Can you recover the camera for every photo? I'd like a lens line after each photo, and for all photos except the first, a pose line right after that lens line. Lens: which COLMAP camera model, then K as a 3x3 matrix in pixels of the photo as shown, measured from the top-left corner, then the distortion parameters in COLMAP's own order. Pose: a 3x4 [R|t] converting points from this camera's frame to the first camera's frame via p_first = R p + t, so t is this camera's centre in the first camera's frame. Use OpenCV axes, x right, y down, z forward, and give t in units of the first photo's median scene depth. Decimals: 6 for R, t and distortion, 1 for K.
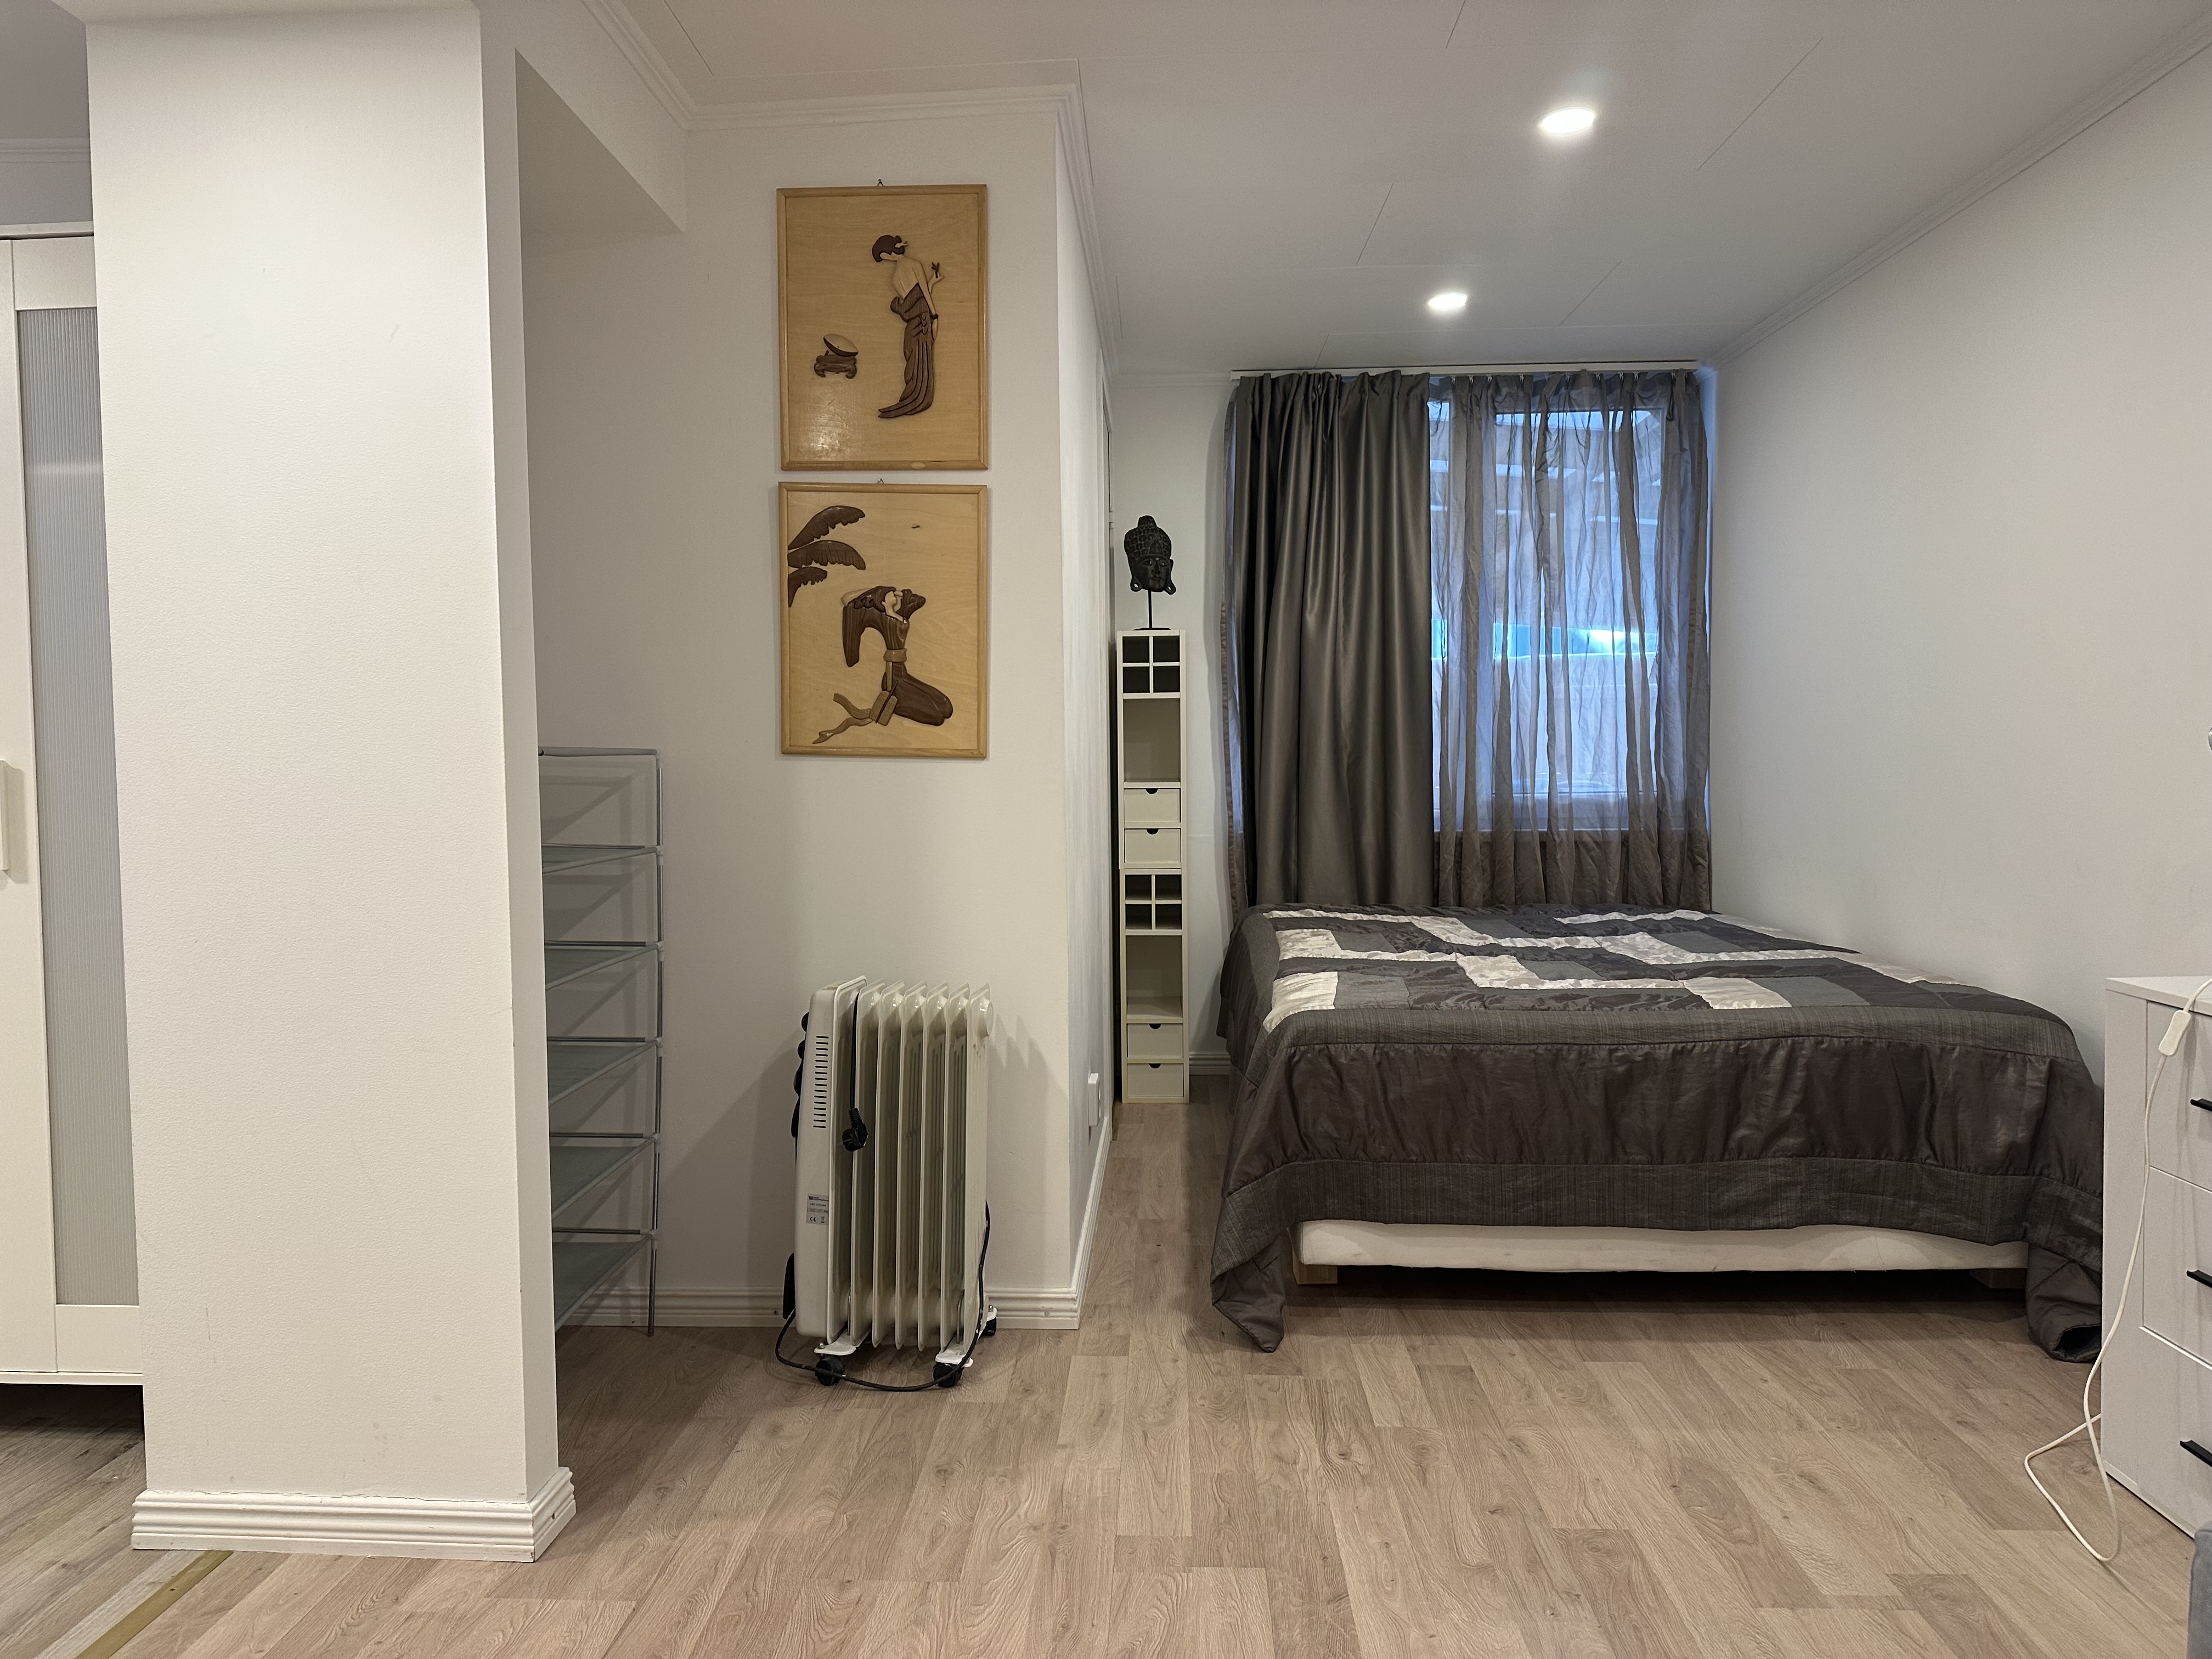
lens RADIAL K [[1572.8, 0, 1097.4], [0, 1572.8, 842.7], [0, 0, 1]] dist [0.032592, -0.028196]
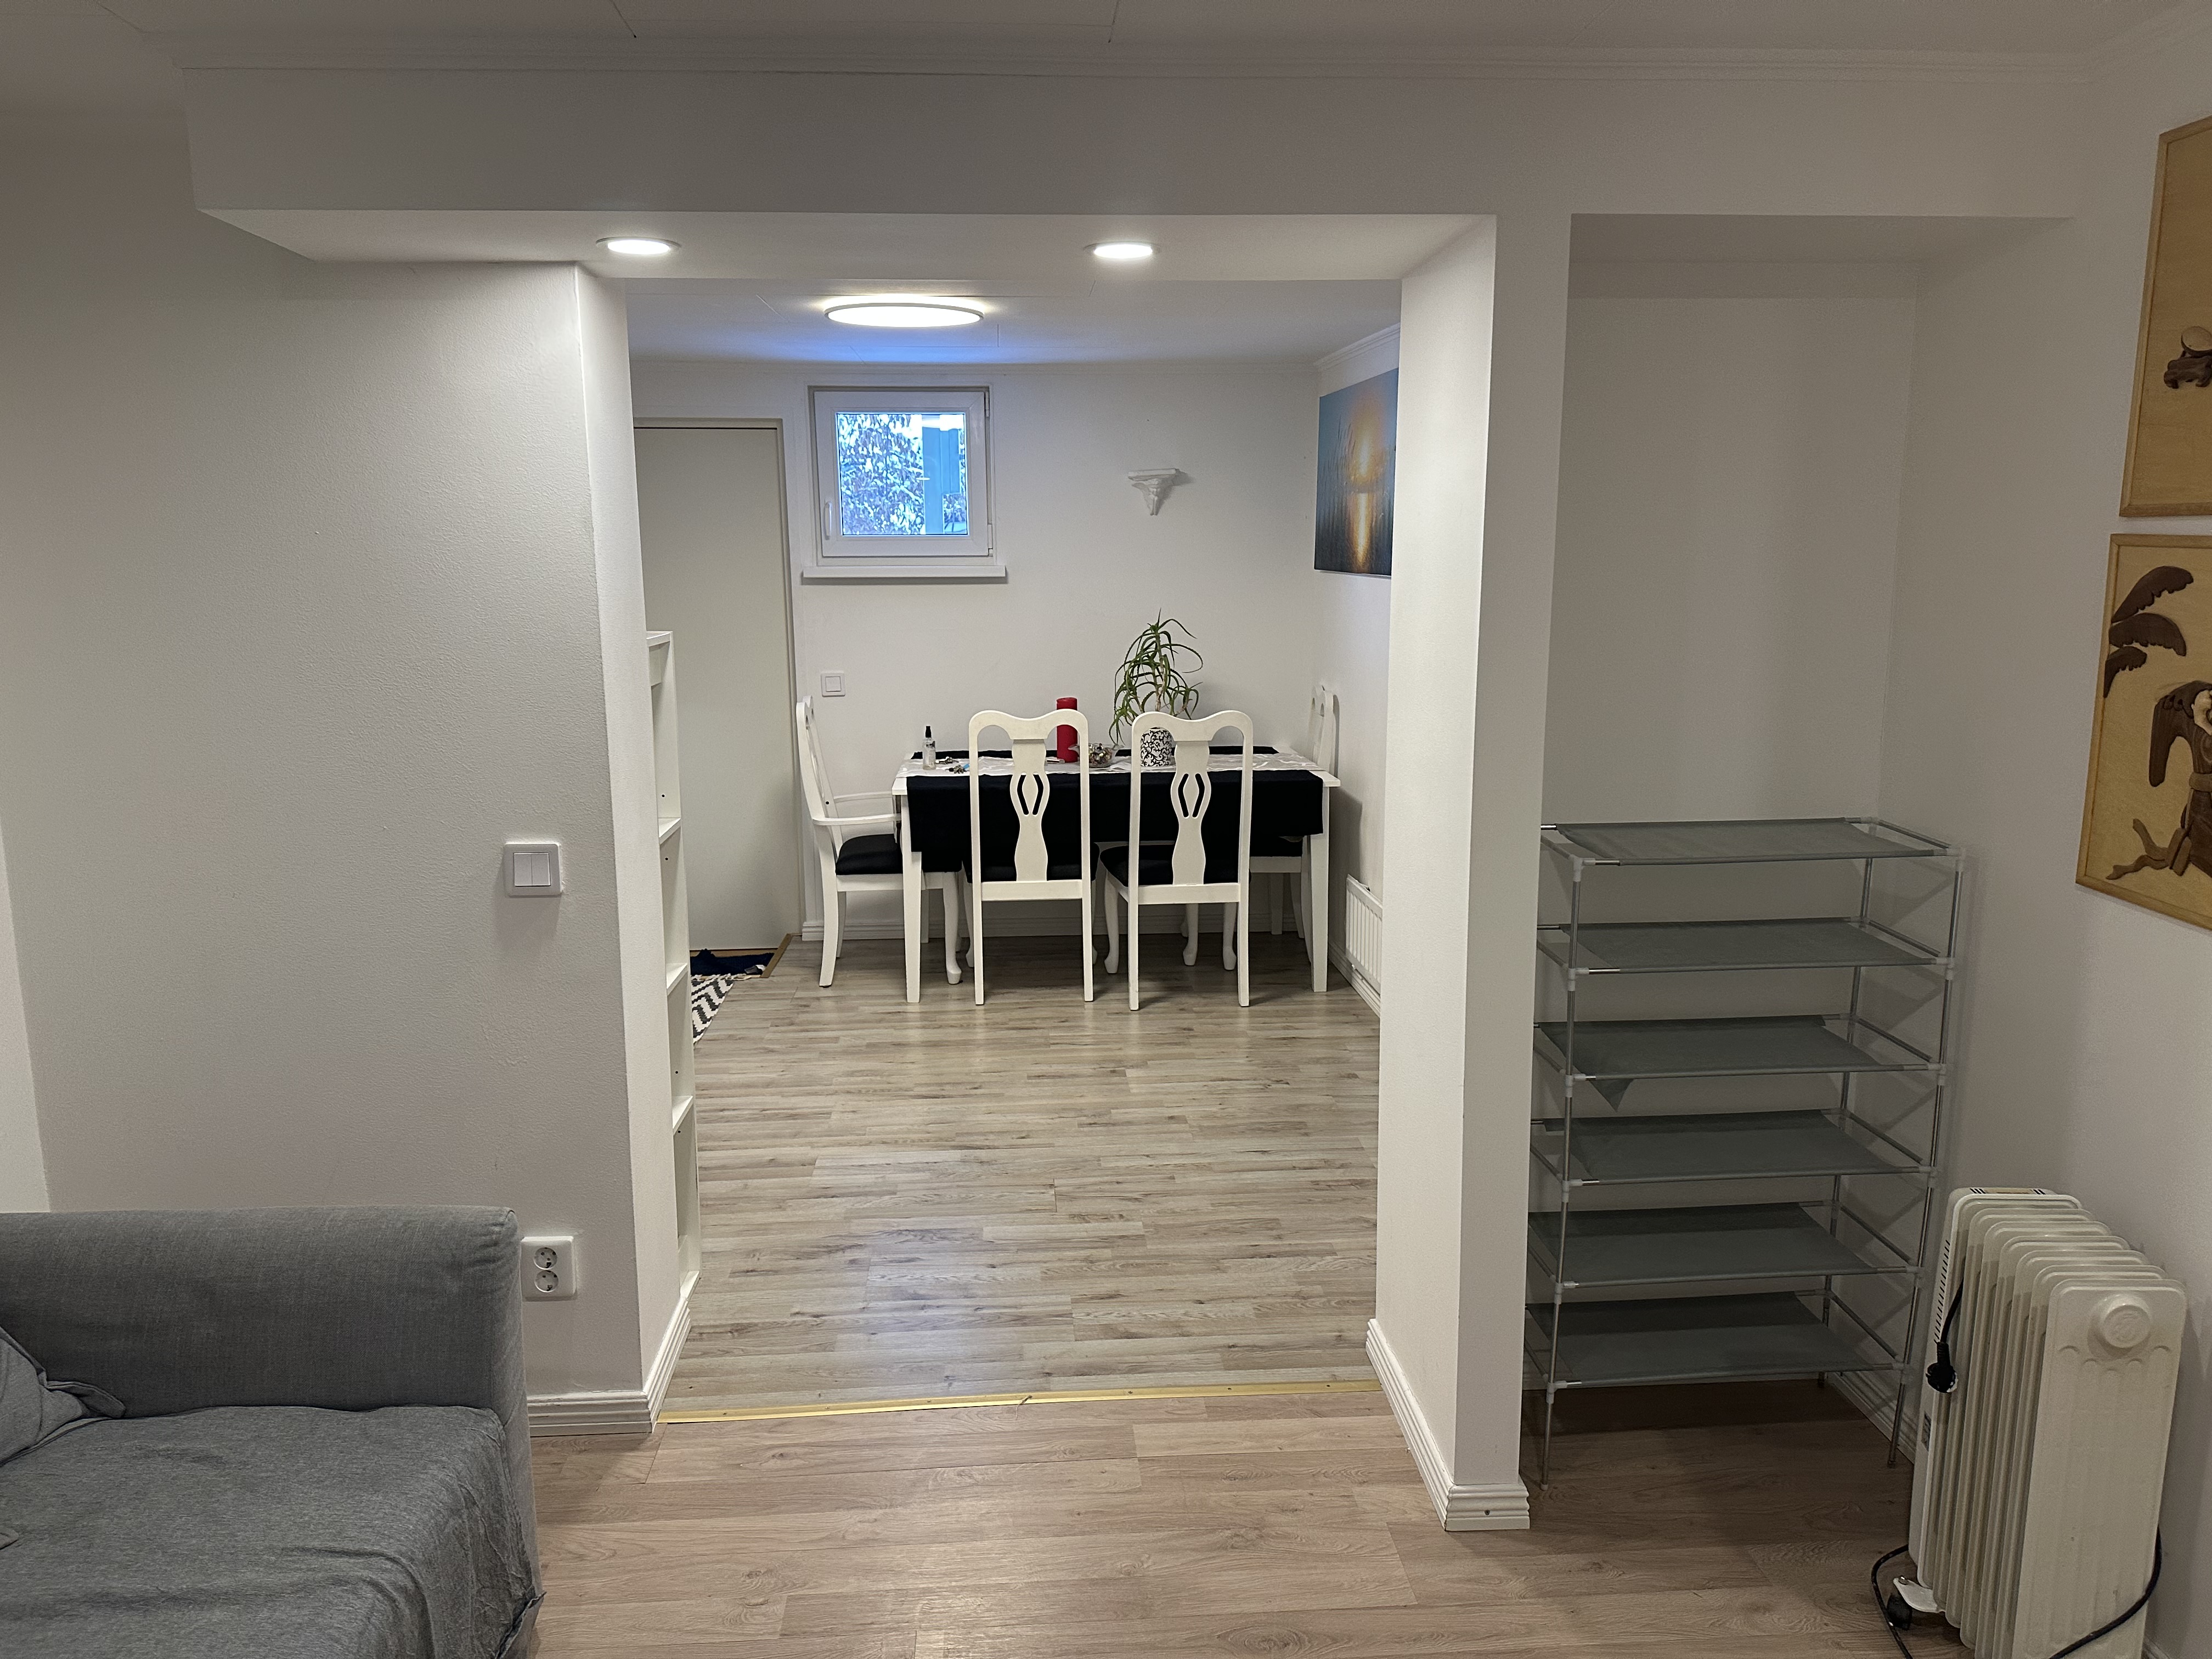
lens RADIAL K [[1572.8, 0, 1092.7], [0, 1572.8, 818.3], [0, 0, 1]] dist [0.032592, -0.028196]
pose [[0.111963, 0.174979, -0.978185, 0.513964], [-0.050142, 0.984116, 0.170301, -0.199081], [0.992446, 0.029981, 0.118959, 0.424935]]
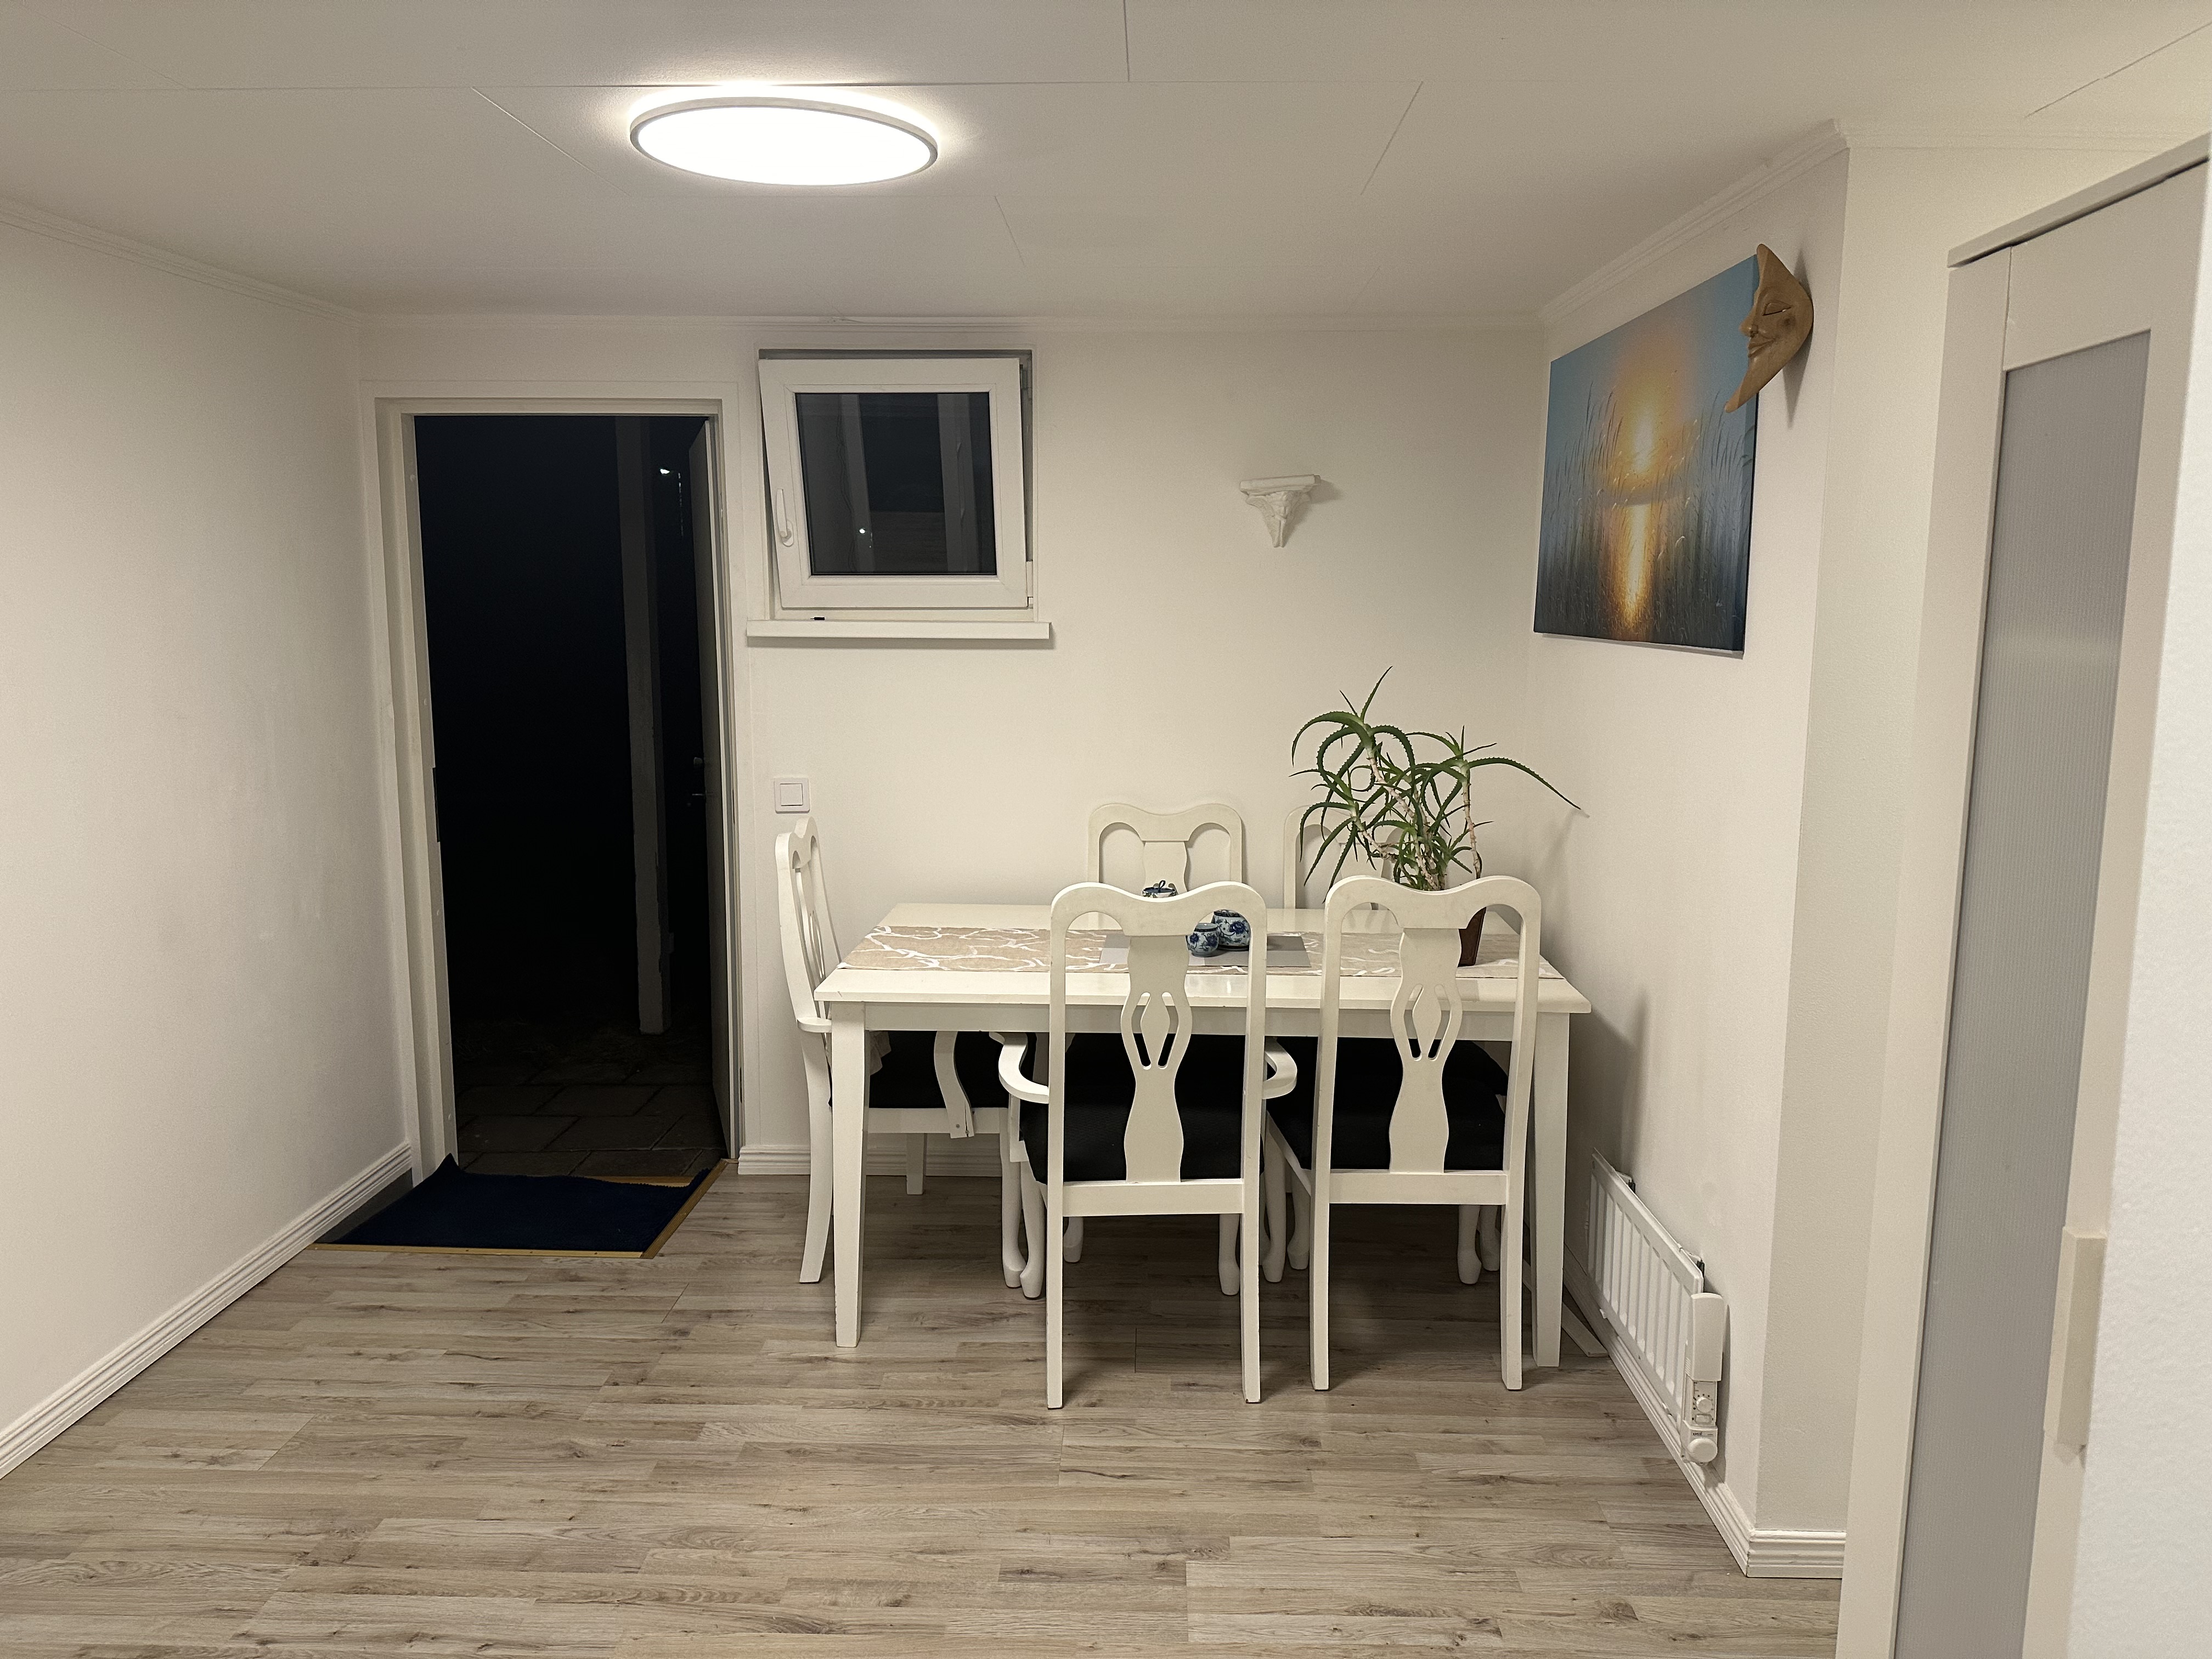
lens RADIAL K [[1572.8, 0, 1064.9], [0, 1572.8, 831.1], [0, 0, 1]] dist [0.032592, -0.028196]
pose [[0.001250, 0.149315, -0.988789, -0.227459], [-0.058784, 0.987091, 0.148984, -0.192713], [0.998270, 0.057938, 0.010011, 0.561189]]
